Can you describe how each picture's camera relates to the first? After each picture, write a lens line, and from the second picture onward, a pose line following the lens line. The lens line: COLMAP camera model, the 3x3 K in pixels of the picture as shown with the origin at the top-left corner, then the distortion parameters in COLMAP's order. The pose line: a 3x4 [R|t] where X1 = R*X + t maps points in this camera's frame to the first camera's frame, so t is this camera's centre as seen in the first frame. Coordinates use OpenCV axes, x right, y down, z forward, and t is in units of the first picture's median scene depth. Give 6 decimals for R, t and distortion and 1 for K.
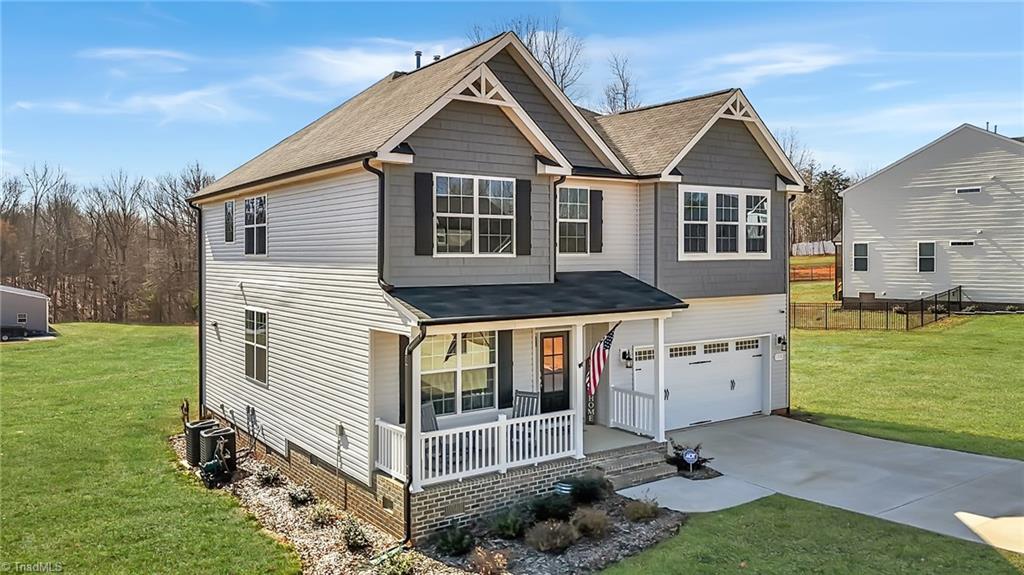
lens RADIAL K [[781.6, 0, 522.1], [0, 781.6, 265.2], [0, 0, 1]] dist [0.045737, -0.000174]
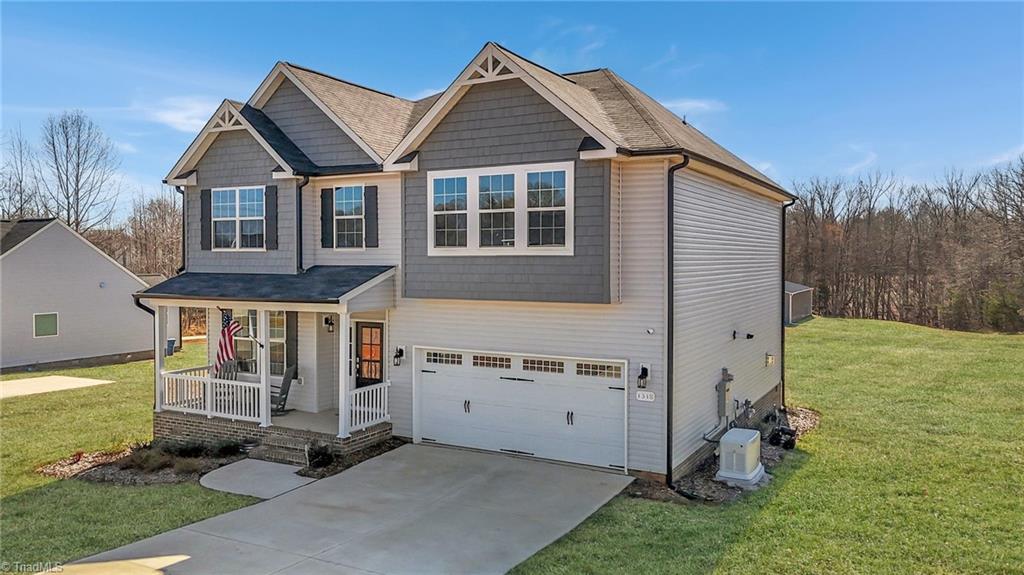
lens RADIAL K [[781.6, 0, 511.1], [0, 781.6, 283.4], [0, 0, 1]] dist [0.045737, -0.000174]
pose [[0.429350, 0.032654, -0.902548, 1.091856], [-0.015047, 0.999466, 0.029003, -0.001562], [0.903013, 0.001129, 0.429612, 0.720887]]
